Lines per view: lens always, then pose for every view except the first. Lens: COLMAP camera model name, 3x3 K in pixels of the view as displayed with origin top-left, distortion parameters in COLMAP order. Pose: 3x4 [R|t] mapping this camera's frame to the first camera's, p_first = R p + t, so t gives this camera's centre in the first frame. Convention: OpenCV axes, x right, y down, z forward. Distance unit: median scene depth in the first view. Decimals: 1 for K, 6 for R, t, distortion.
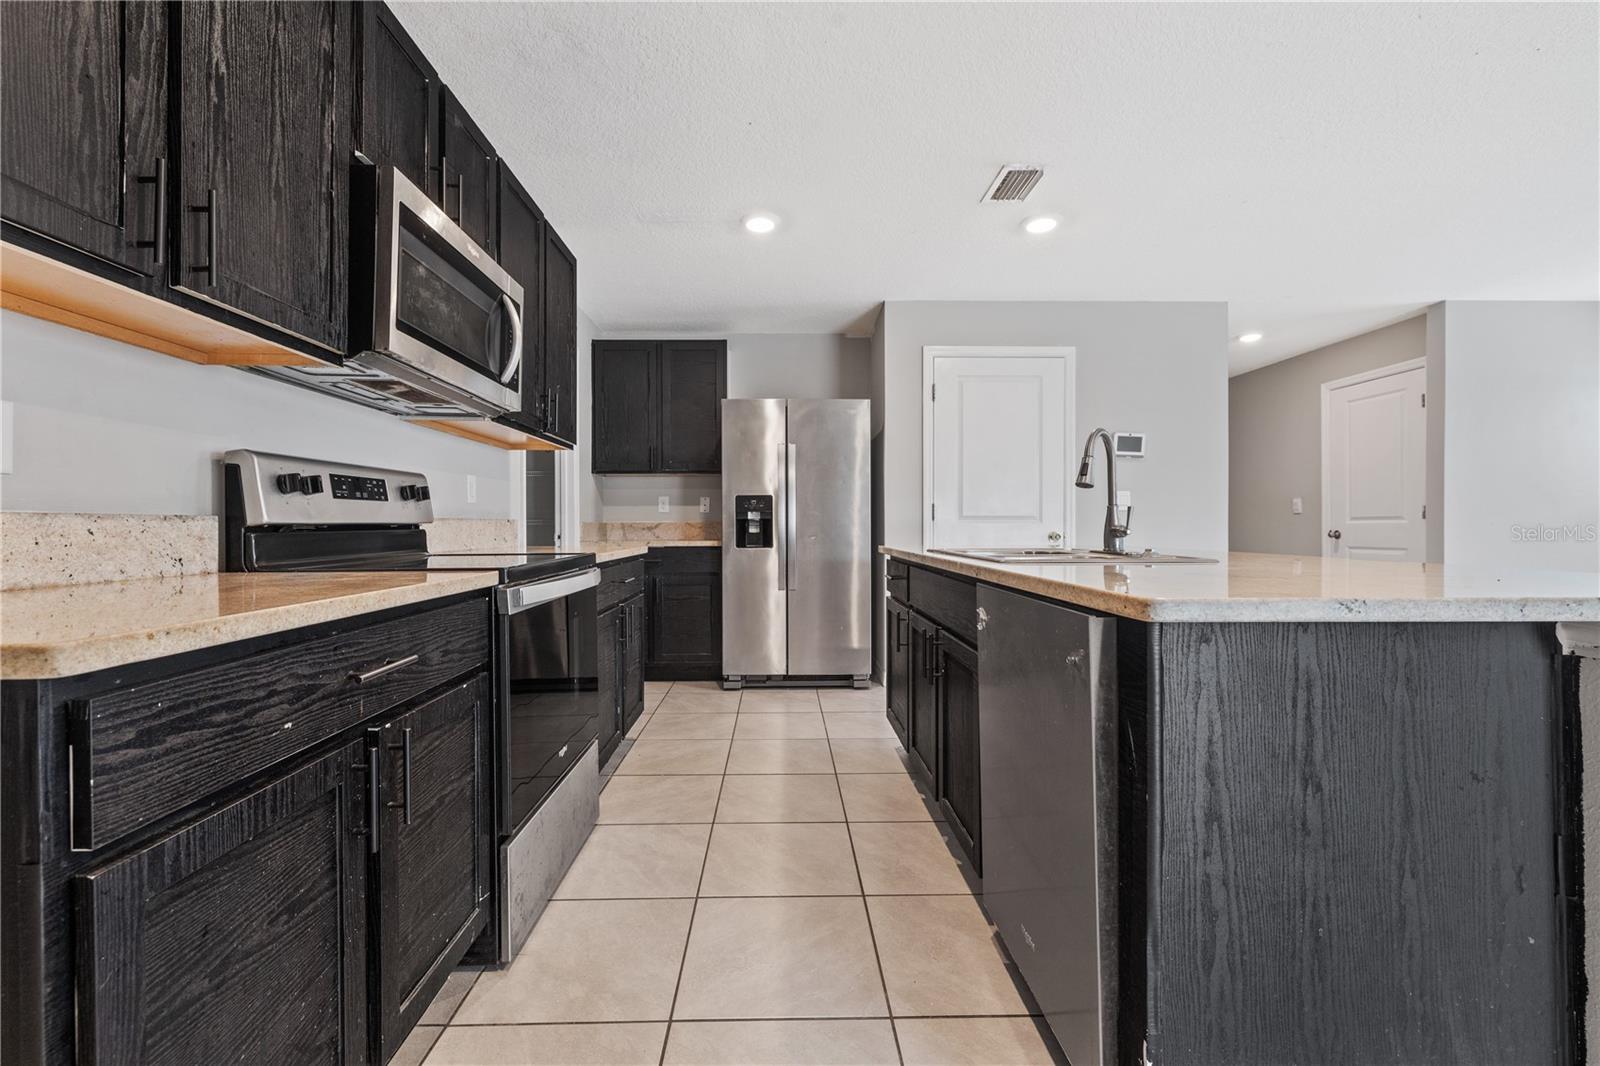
lens RADIAL K [[679.2, 0, 788.9], [0, 679.2, 534.4], [0, 0, 1]] dist [0.003063, 0.000337]
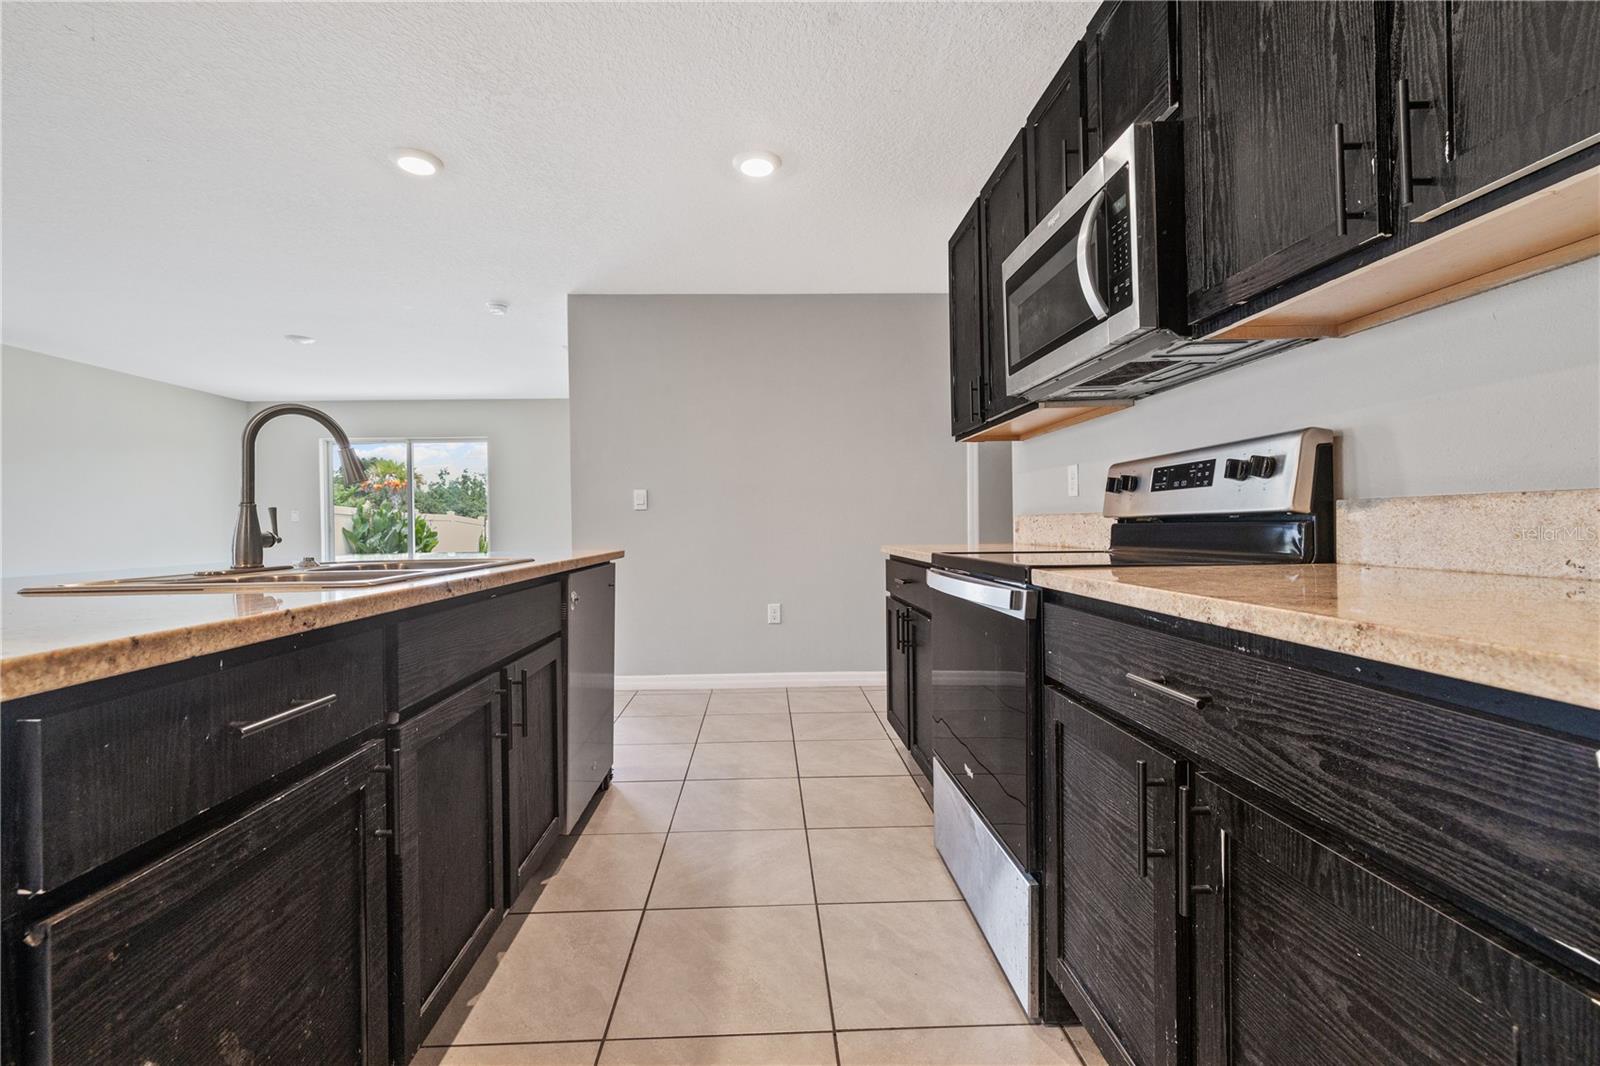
lens RADIAL K [[679.2, 0, 788.9], [0, 679.2, 534.4], [0, 0, 1]] dist [0.003063, 0.000337]
pose [[-0.999701, 0.015440, -0.018945, -0.080536], [0.014953, 0.999561, 0.025579, -0.020378], [0.019332, 0.025288, -0.999493, 1.845792]]
